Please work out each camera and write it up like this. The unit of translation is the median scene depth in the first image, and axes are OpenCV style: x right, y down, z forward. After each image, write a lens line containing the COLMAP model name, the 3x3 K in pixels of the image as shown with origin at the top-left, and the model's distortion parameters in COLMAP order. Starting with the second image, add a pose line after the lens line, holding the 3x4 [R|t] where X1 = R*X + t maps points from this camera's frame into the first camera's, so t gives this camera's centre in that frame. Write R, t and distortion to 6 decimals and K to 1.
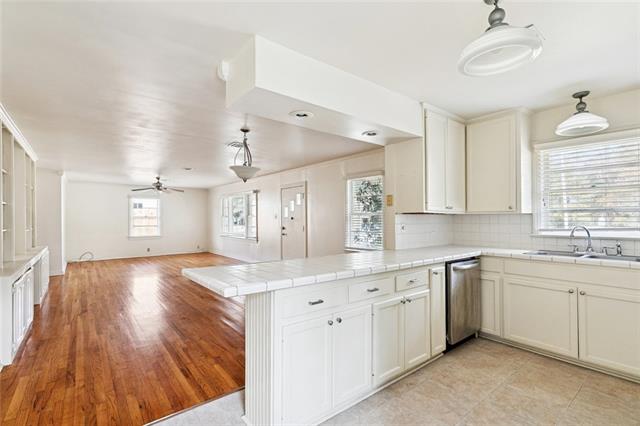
lens RADIAL K [[294.4, 0, 318.7], [0, 294.4, 219.0], [0, 0, 1]] dist [0.002074, 0.000152]
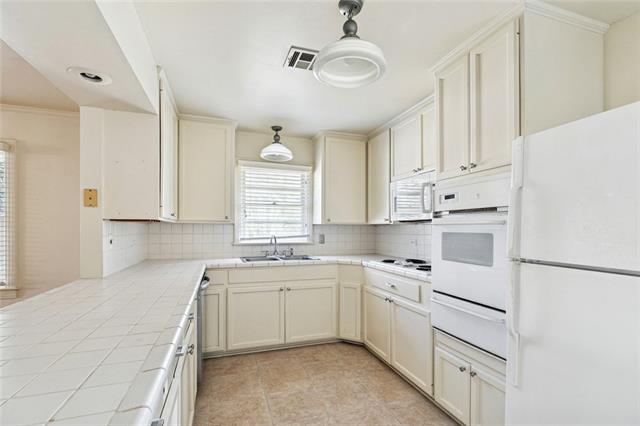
lens RADIAL K [[292.8, 0, 315.2], [0, 292.8, 227.8], [0, 0, 1]] dist [0.000986, -0.000002]
pose [[0.346503, 0.006571, 0.938026, -0.193025], [-0.005761, 0.999972, -0.004877, -0.000507], [-0.938031, -0.003714, 0.346531, 0.402870]]
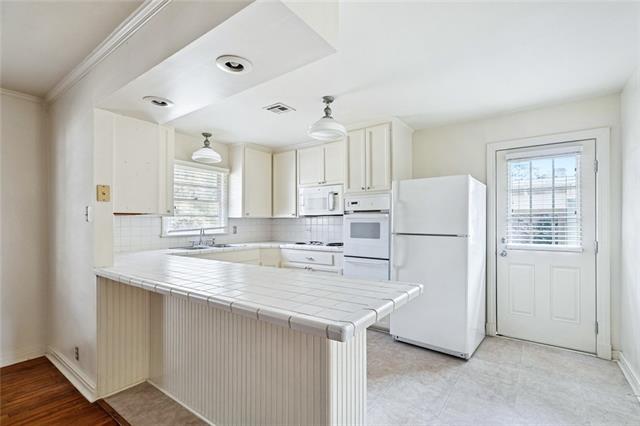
lens RADIAL K [[294.4, 0, 318.7], [0, 294.4, 219.0], [0, 0, 1]] dist [0.002074, 0.000152]
pose [[-0.261782, 0.011699, 0.965056, -0.599685], [0.001917, 0.999931, -0.011601, 0.003798], [-0.965125, -0.001187, -0.261786, 0.810307]]
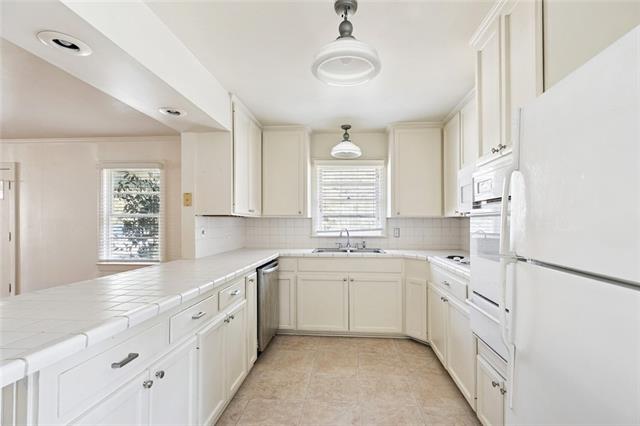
lens RADIAL K [[289.3, 0, 323.8], [0, 289.3, 220.8], [0, 0, 1]] dist [0.001703, 0.000224]
pose [[0.686187, 0.007929, 0.727382, -0.100527], [-0.004069, 0.999967, -0.007063, 0.001300], [-0.727414, 0.001887, 0.686197, 0.186680]]
